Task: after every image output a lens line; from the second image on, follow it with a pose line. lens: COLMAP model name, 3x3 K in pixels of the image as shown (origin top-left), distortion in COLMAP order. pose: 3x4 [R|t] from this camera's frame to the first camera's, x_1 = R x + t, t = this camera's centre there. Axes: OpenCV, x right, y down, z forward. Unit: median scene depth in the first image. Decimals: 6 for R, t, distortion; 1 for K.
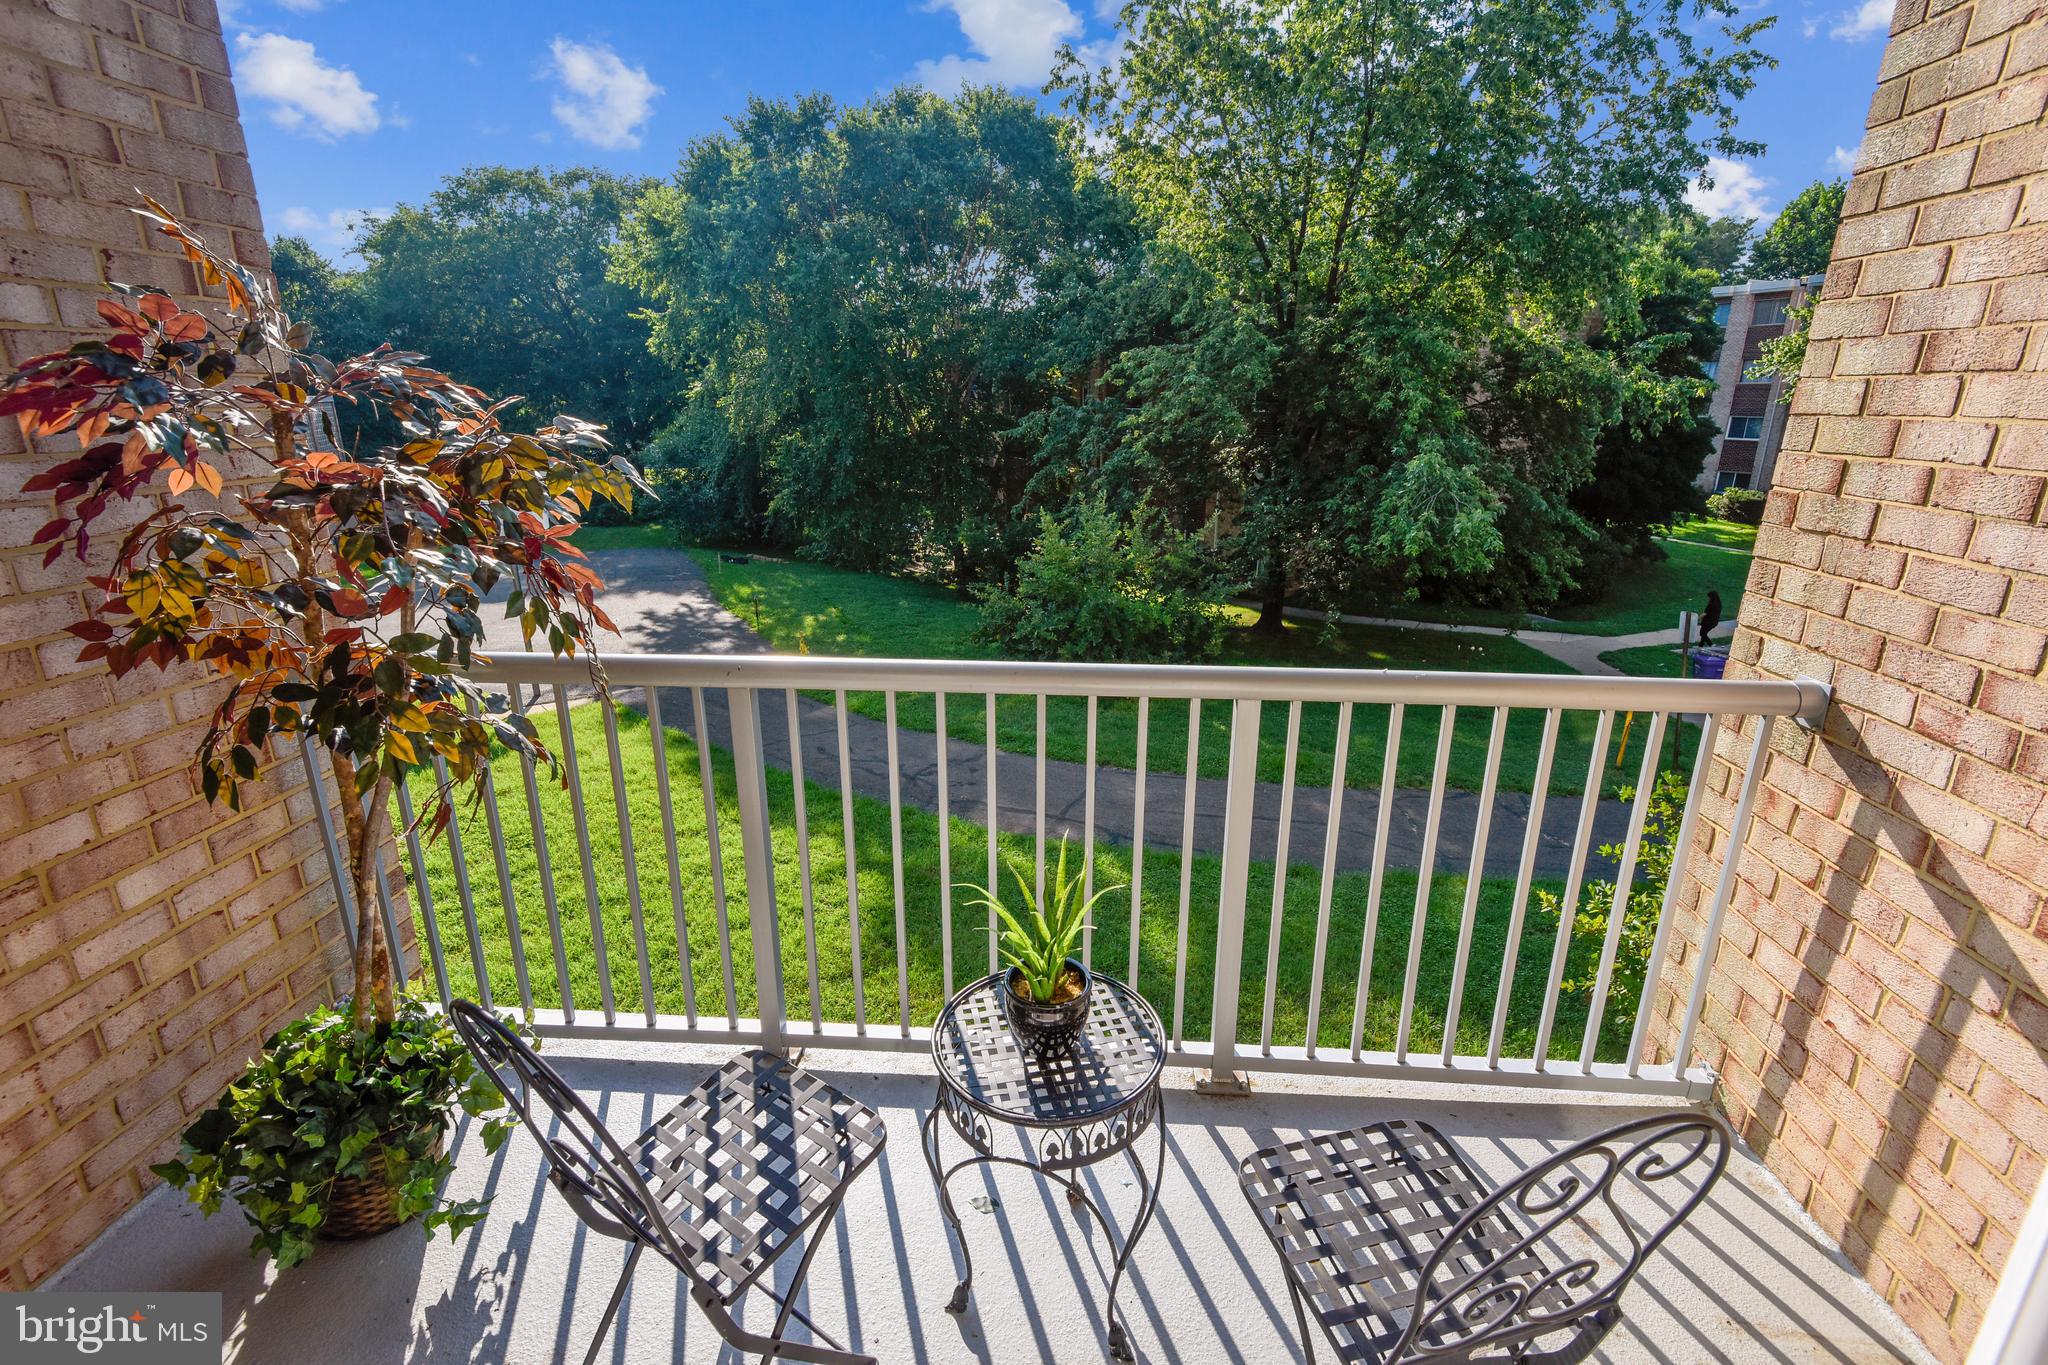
lens RADIAL K [[932.5, 0, 1025.2], [0, 932.5, 681.5], [0, 0, 1]] dist [-0.002478, -0.000346]
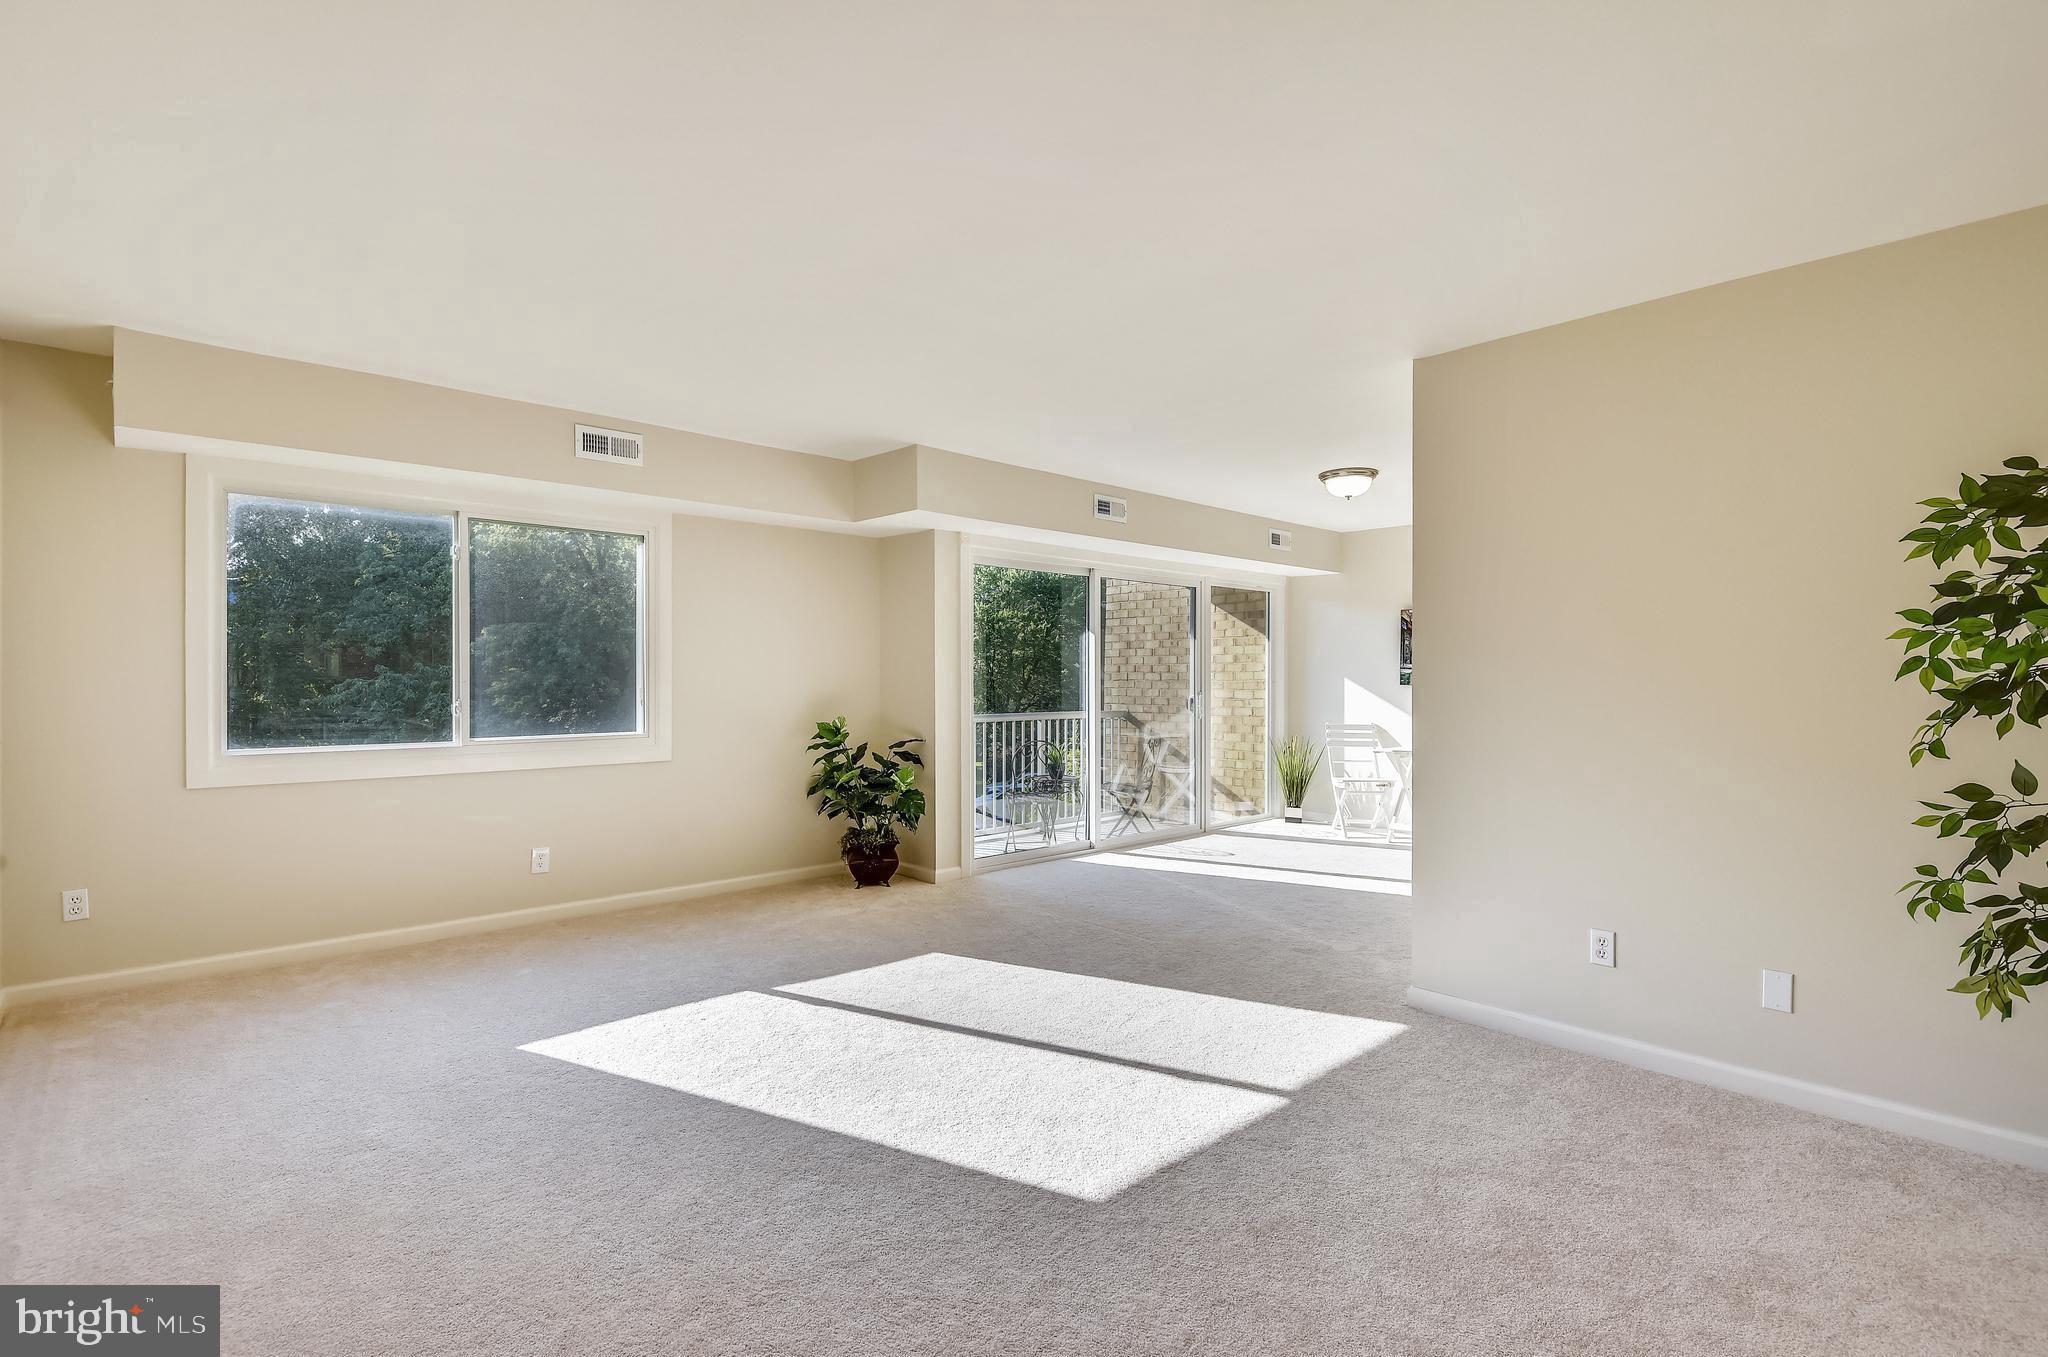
lens RADIAL K [[945.1, 0, 1023.8], [0, 945.1, 668.5], [0, 0, 1]] dist [0.006066, -0.000778]
pose [[0.656079, -0.005550, 0.754672, -3.496398], [0.222242, 0.957052, -0.186170, 0.649694], [-0.721227, 0.289862, 0.629135, -1.935421]]
